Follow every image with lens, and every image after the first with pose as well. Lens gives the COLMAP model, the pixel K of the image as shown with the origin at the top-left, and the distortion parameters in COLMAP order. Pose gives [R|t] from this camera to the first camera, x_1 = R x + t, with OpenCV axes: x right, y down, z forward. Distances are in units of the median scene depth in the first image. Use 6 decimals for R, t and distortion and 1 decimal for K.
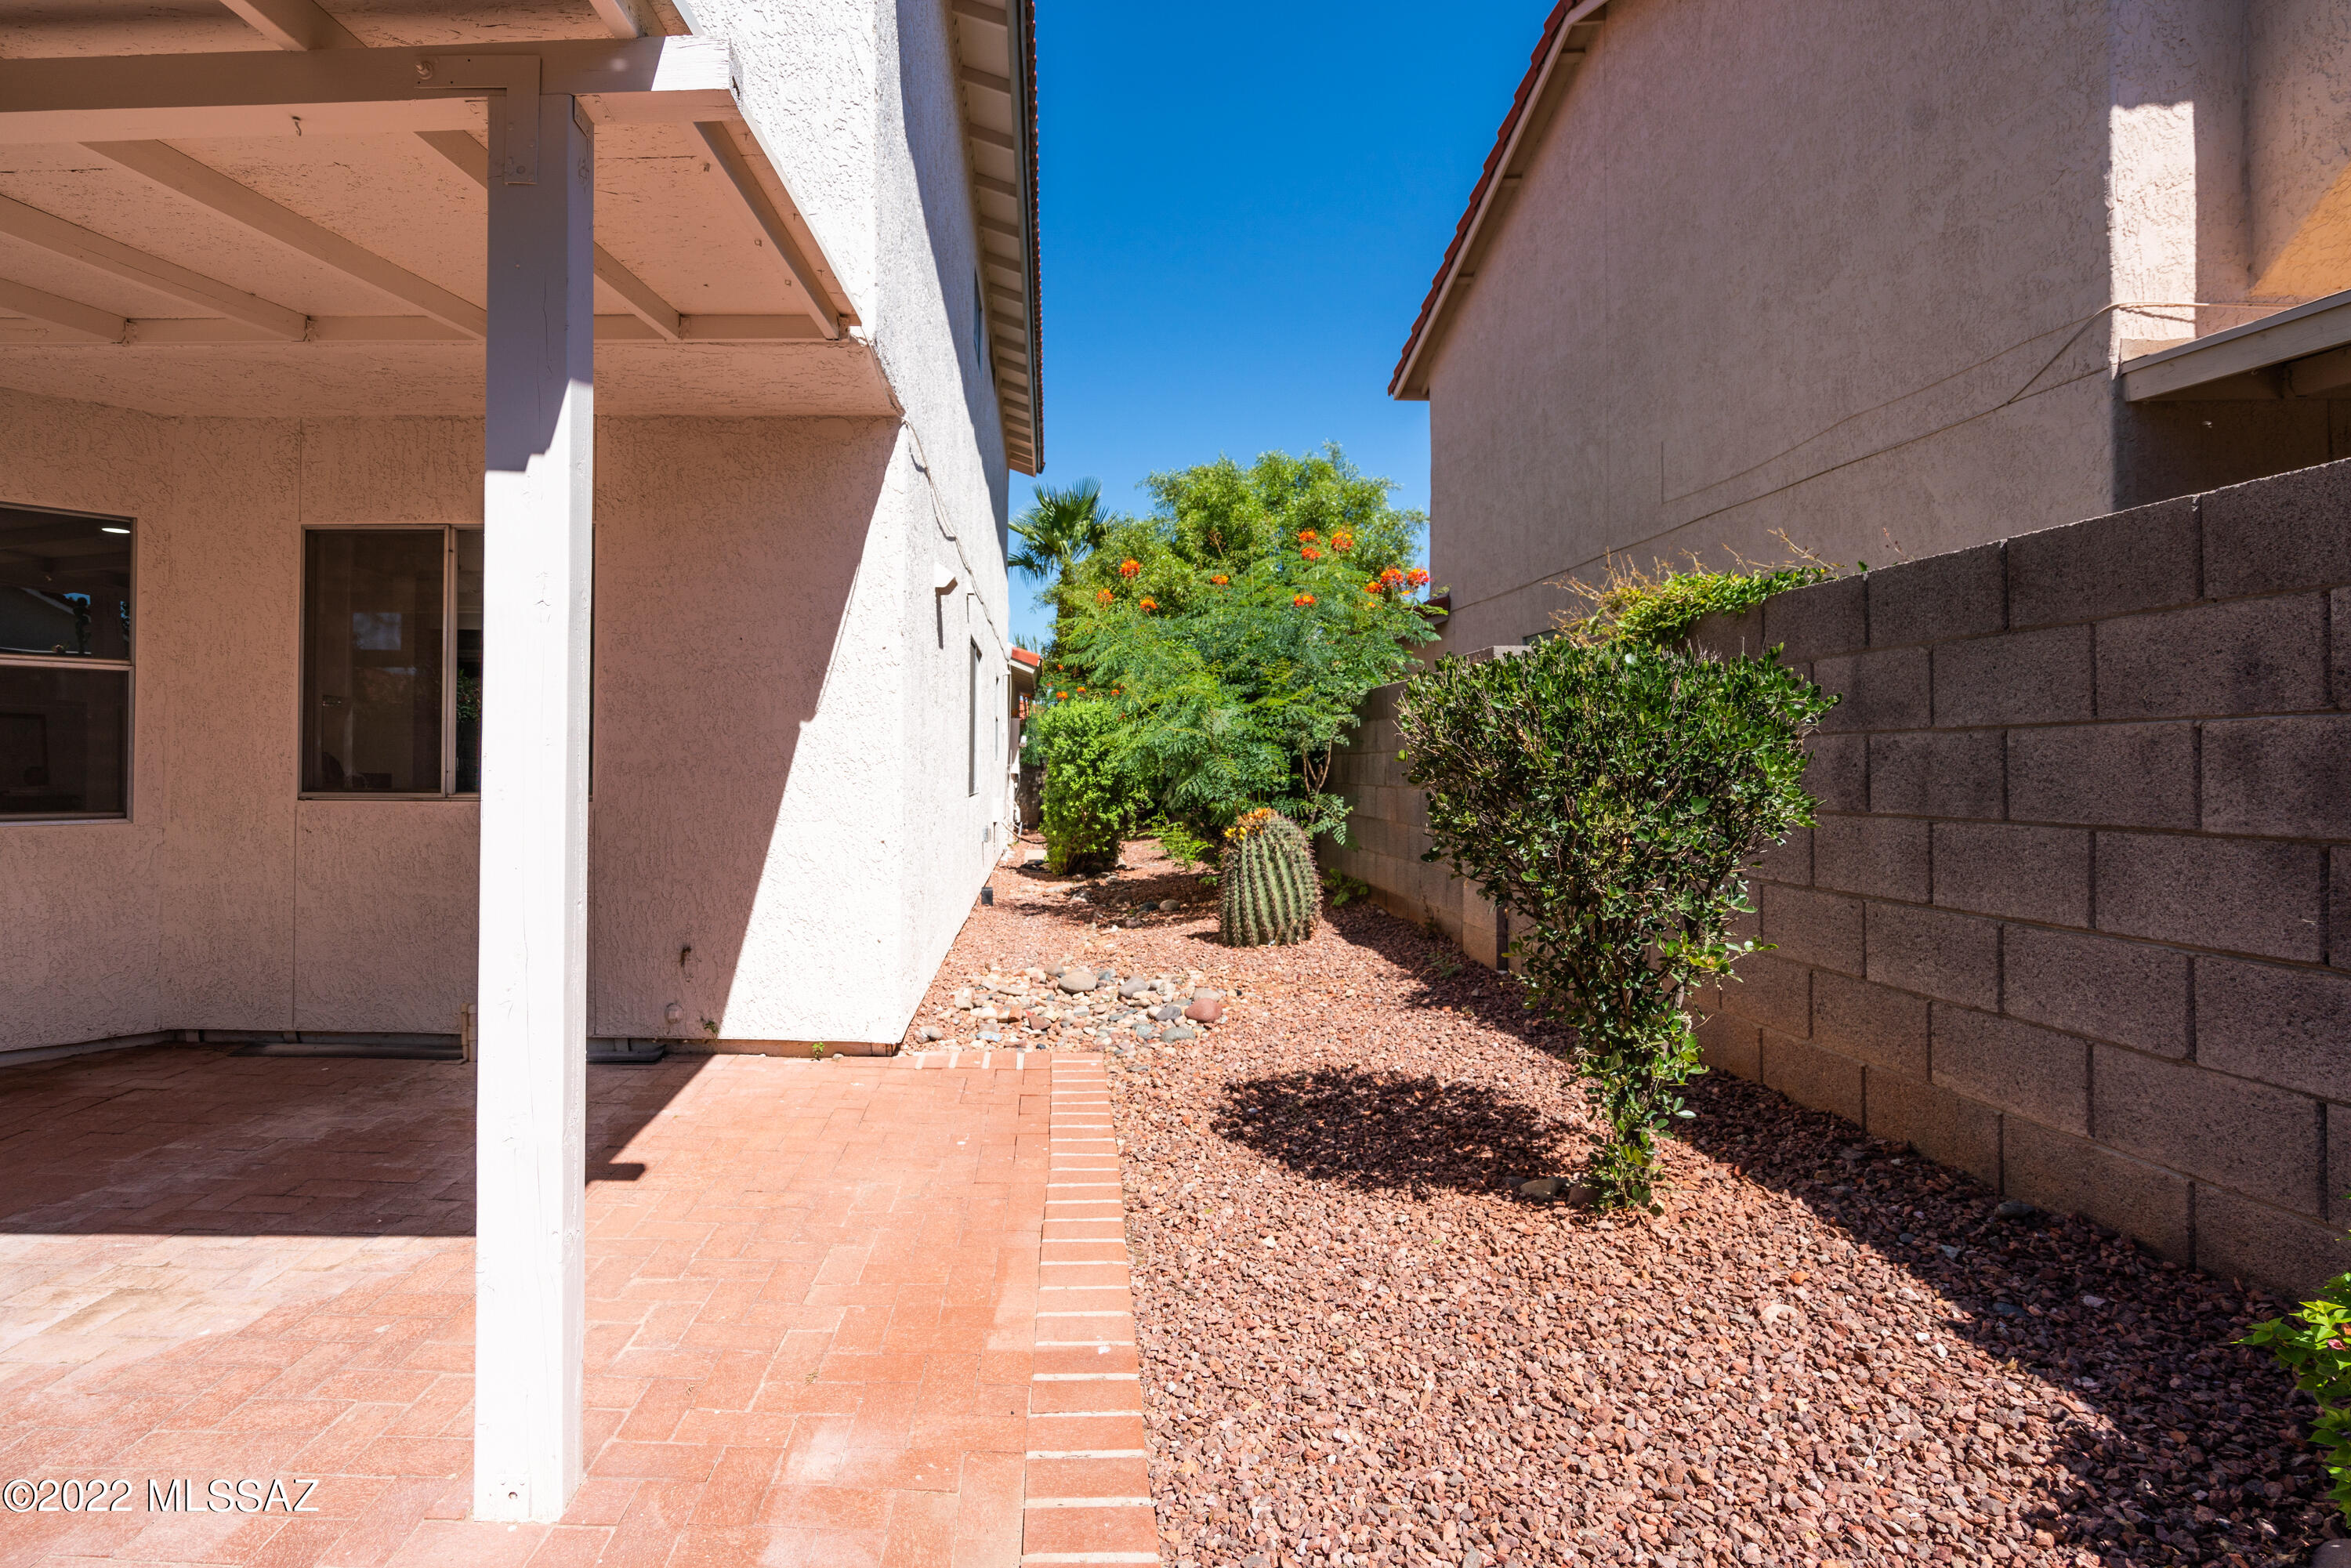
lens RADIAL K [[1062.9, 0, 1166.7], [0, 1062.9, 780.6], [0, 0, 1]] dist [-0.009334, 0.004482]
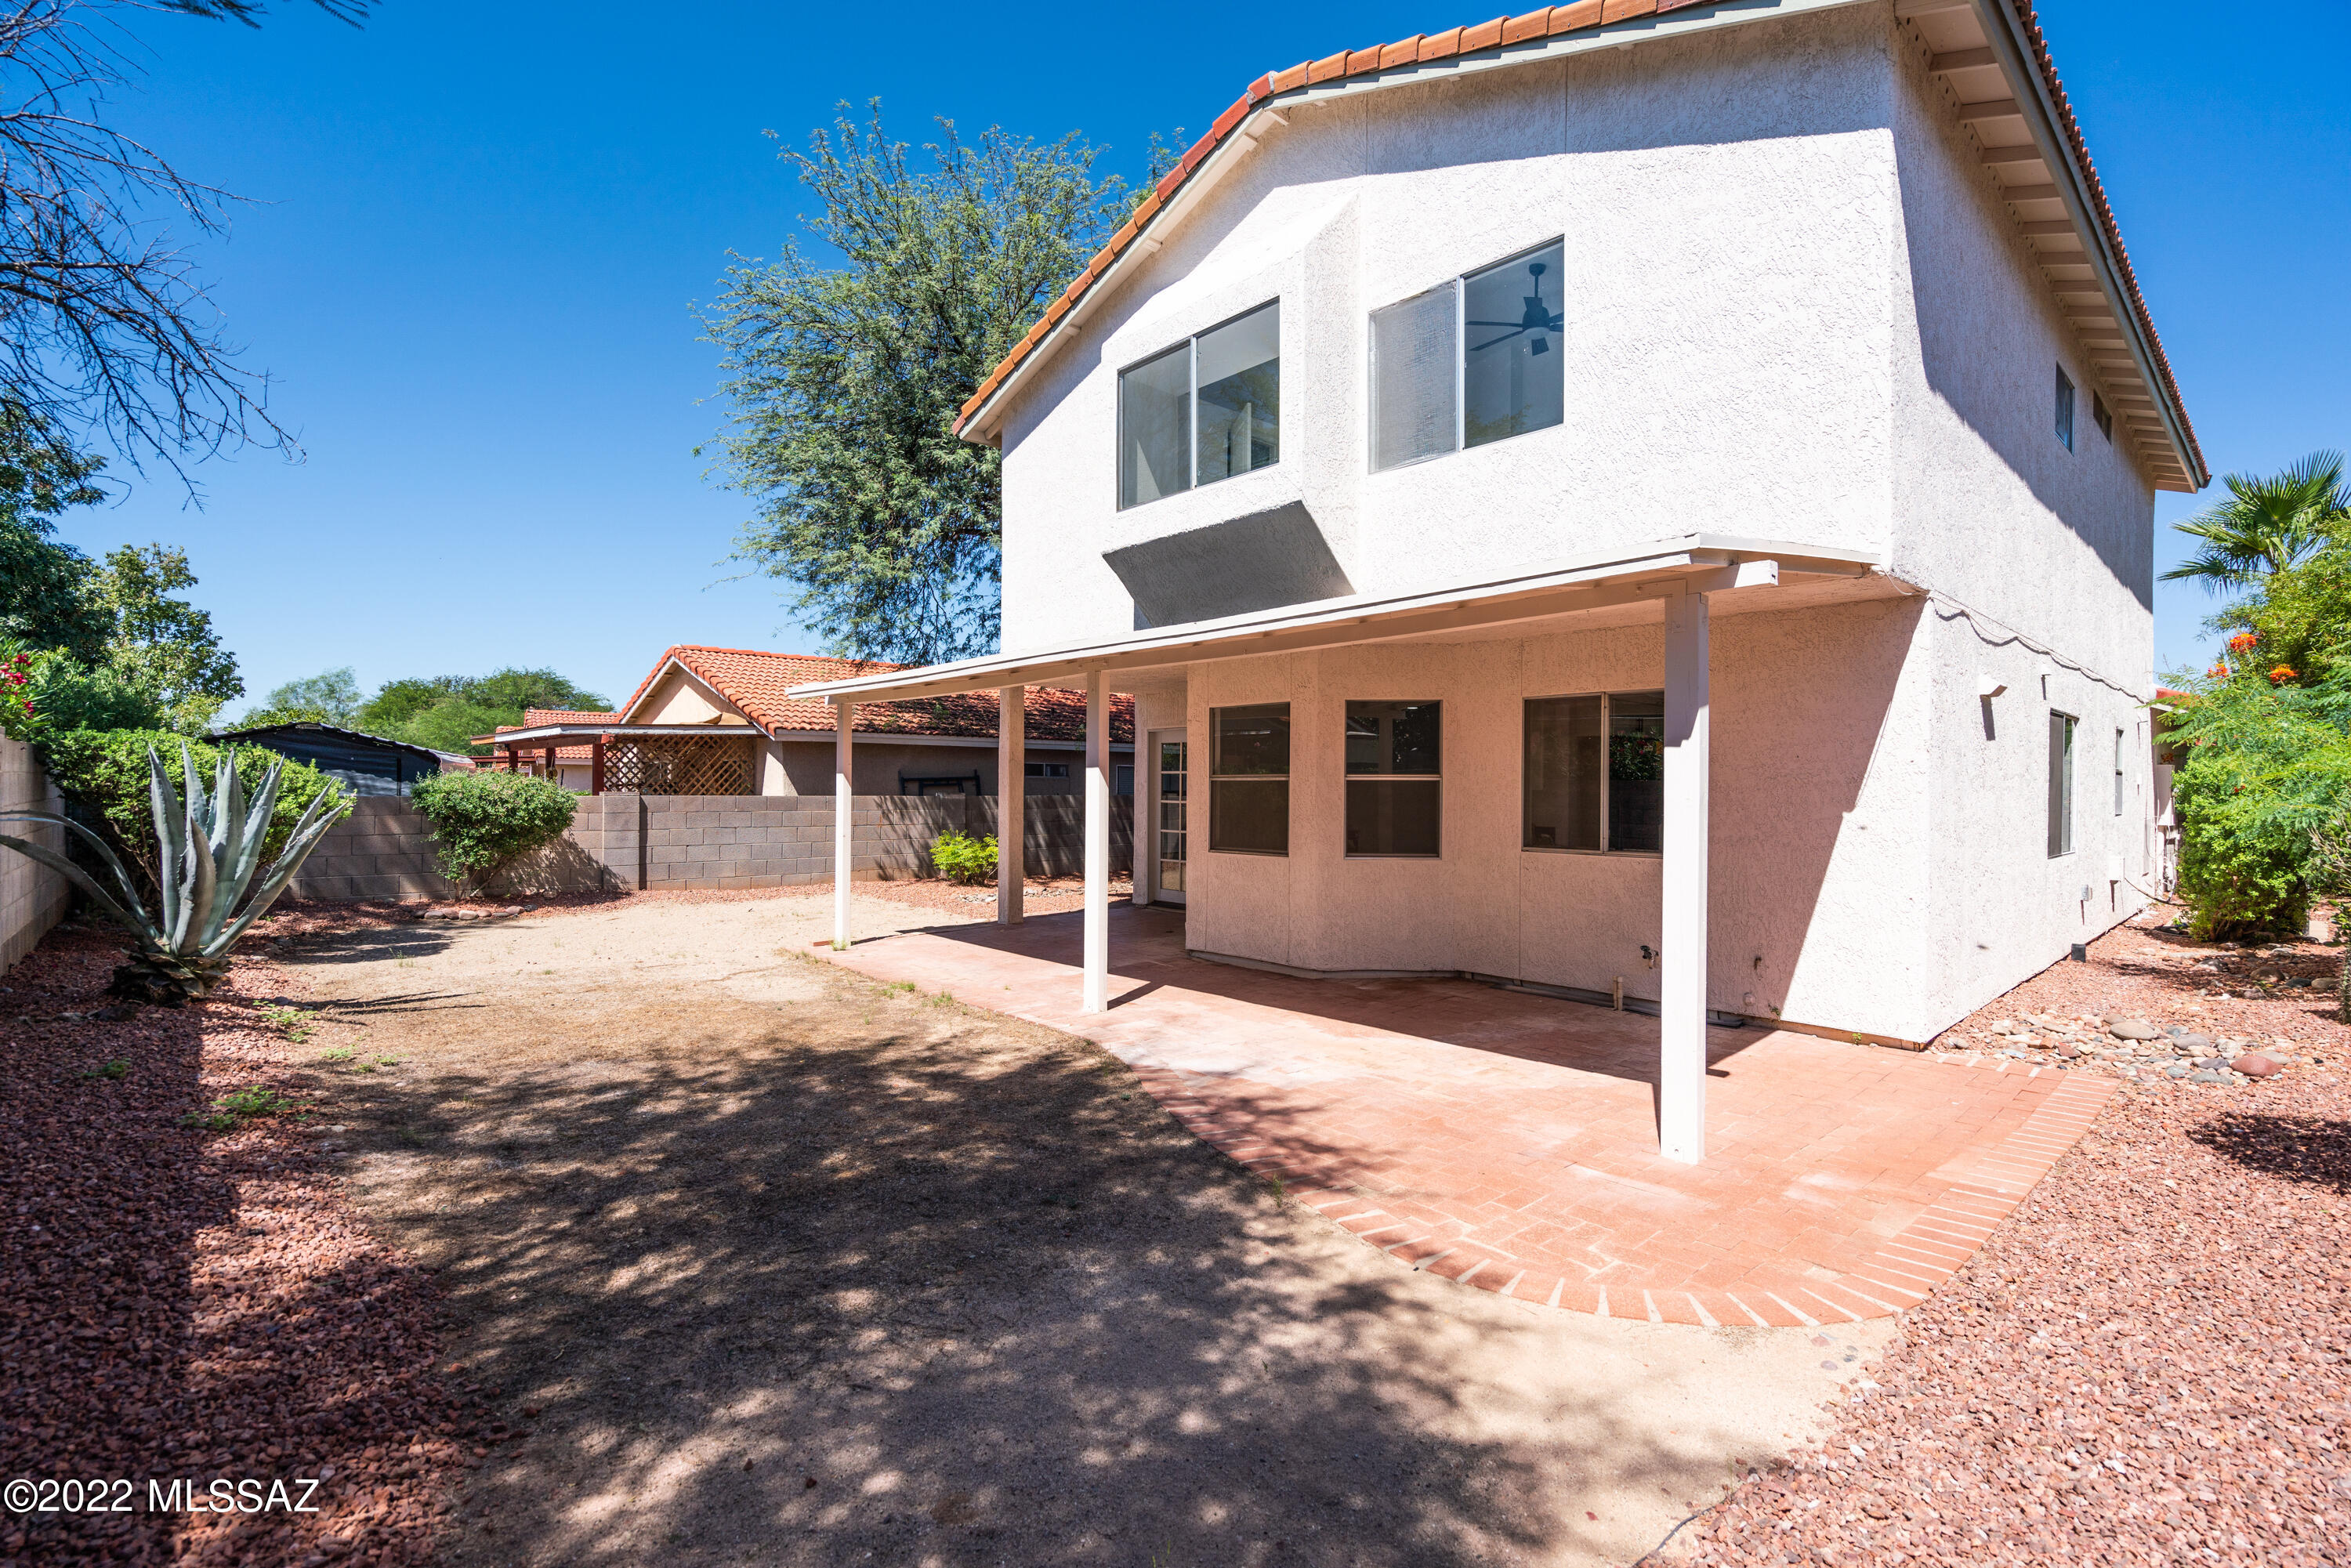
lens RADIAL K [[1062.9, 0, 1032.9], [0, 1062.9, 811.8], [0, 0, 1]] dist [-0.009334, 0.004482]
pose [[0.511606, 0.002543, -0.859217, 0.329000], [0.005651, 0.999964, 0.006324, -0.070285], [0.859202, -0.008091, 0.511573, -0.688640]]
